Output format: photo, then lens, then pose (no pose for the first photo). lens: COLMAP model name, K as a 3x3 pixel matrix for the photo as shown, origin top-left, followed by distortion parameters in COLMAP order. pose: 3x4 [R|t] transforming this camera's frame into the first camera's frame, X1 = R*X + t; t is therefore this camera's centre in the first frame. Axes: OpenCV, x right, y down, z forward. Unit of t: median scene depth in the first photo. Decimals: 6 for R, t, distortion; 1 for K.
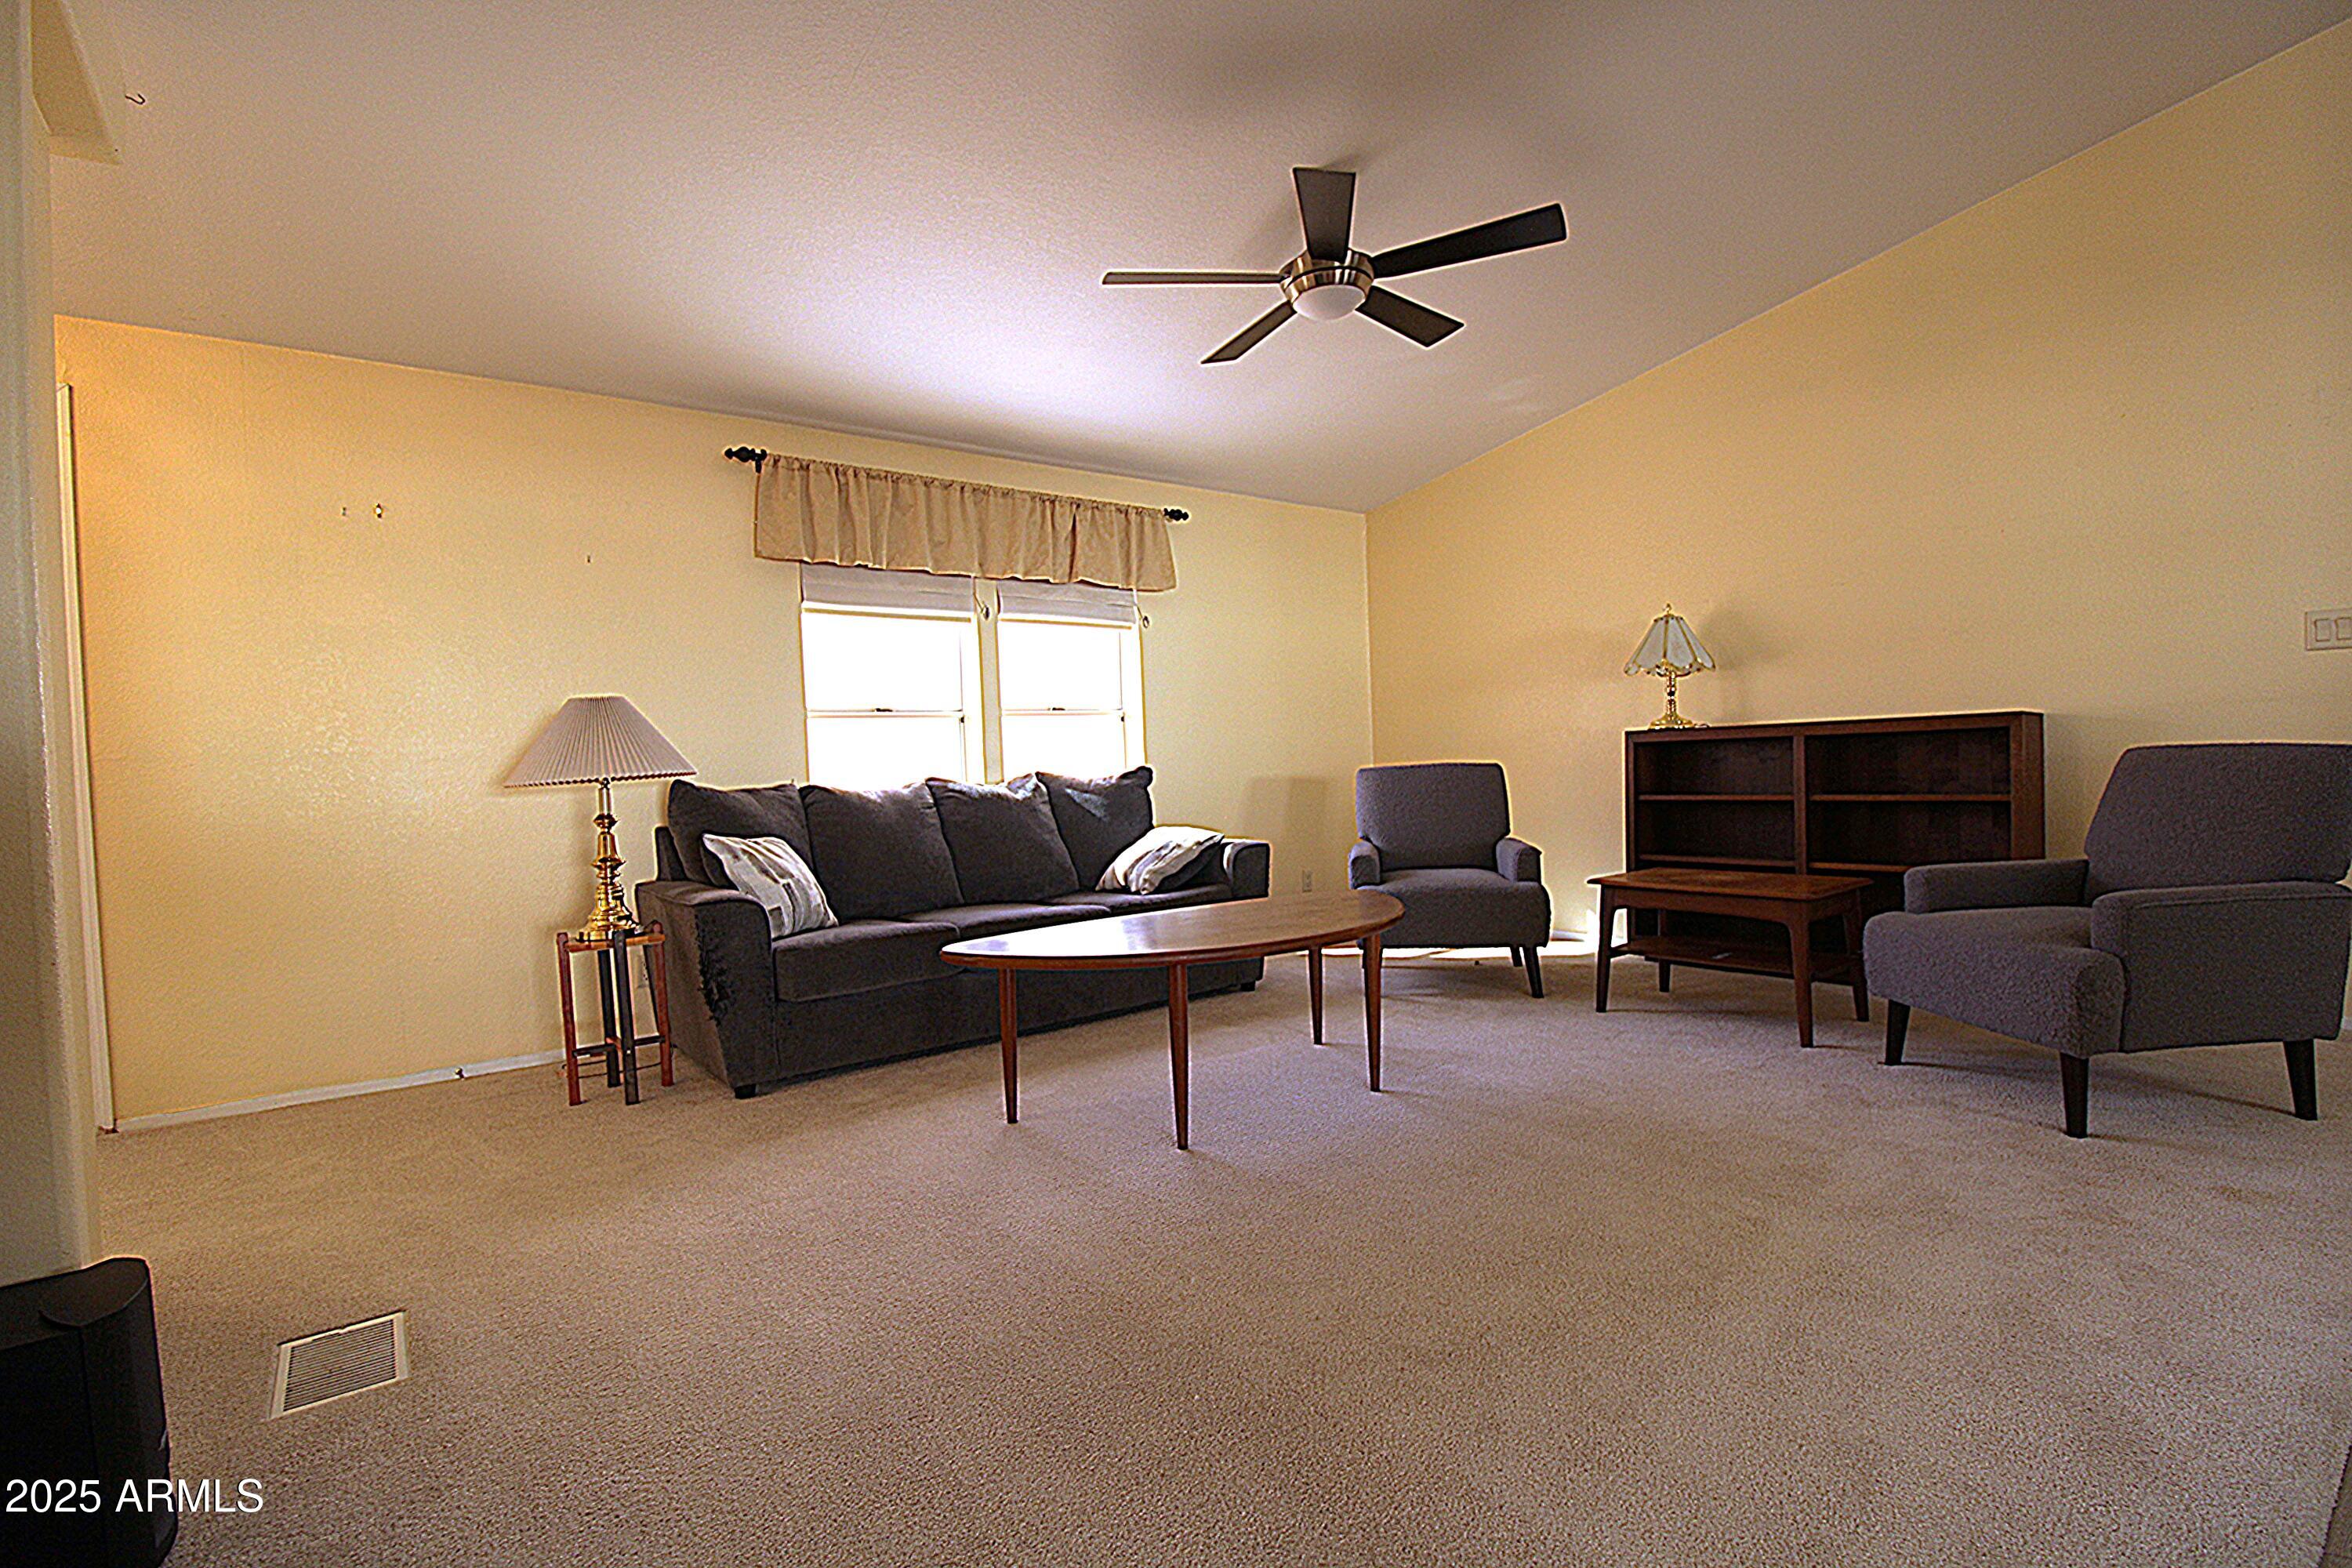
lens RADIAL K [[1084.5, 0, 1182.5], [0, 1084.5, 783.0], [0, 0, 1]] dist [0.002779, -0.015953]
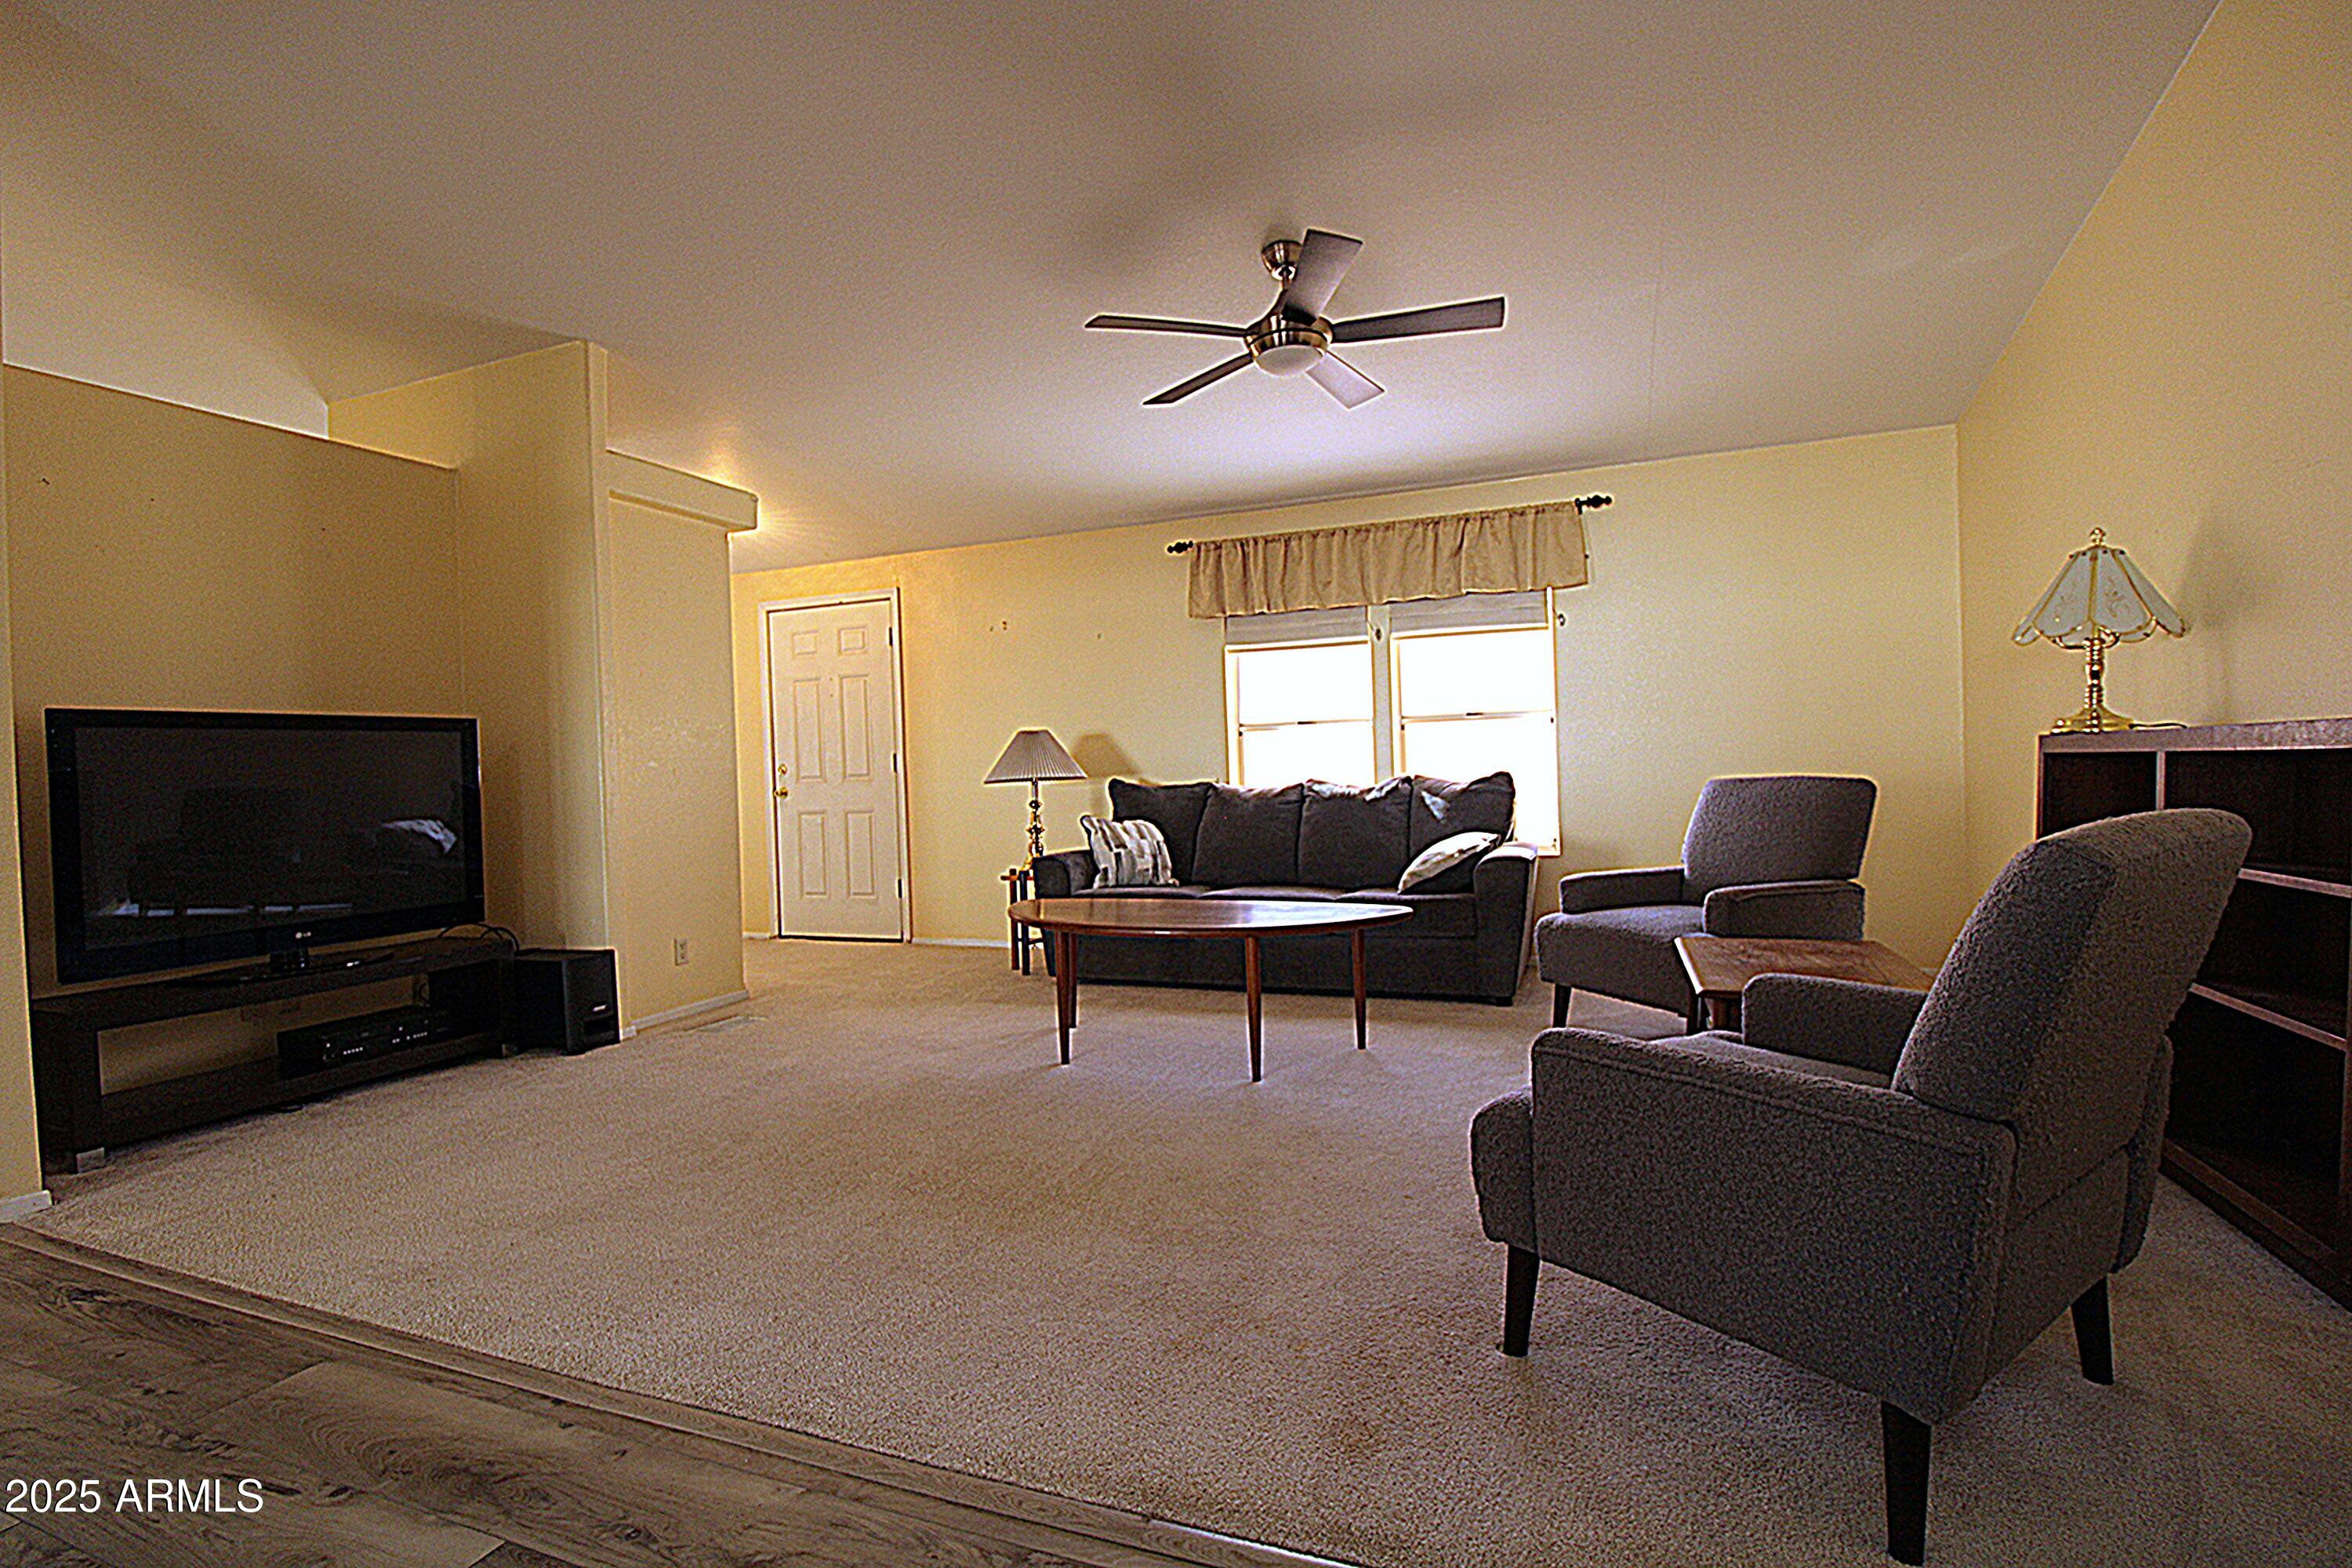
lens RADIAL K [[1084.5, 0, 1182.5], [0, 1084.5, 783.0], [0, 0, 1]] dist [0.002779, -0.015953]
pose [[0.513804, 0.031732, -0.857321, 0.731953], [-0.005064, 0.999410, 0.033957, -0.040582], [0.857893, -0.013106, 0.513662, 0.248593]]
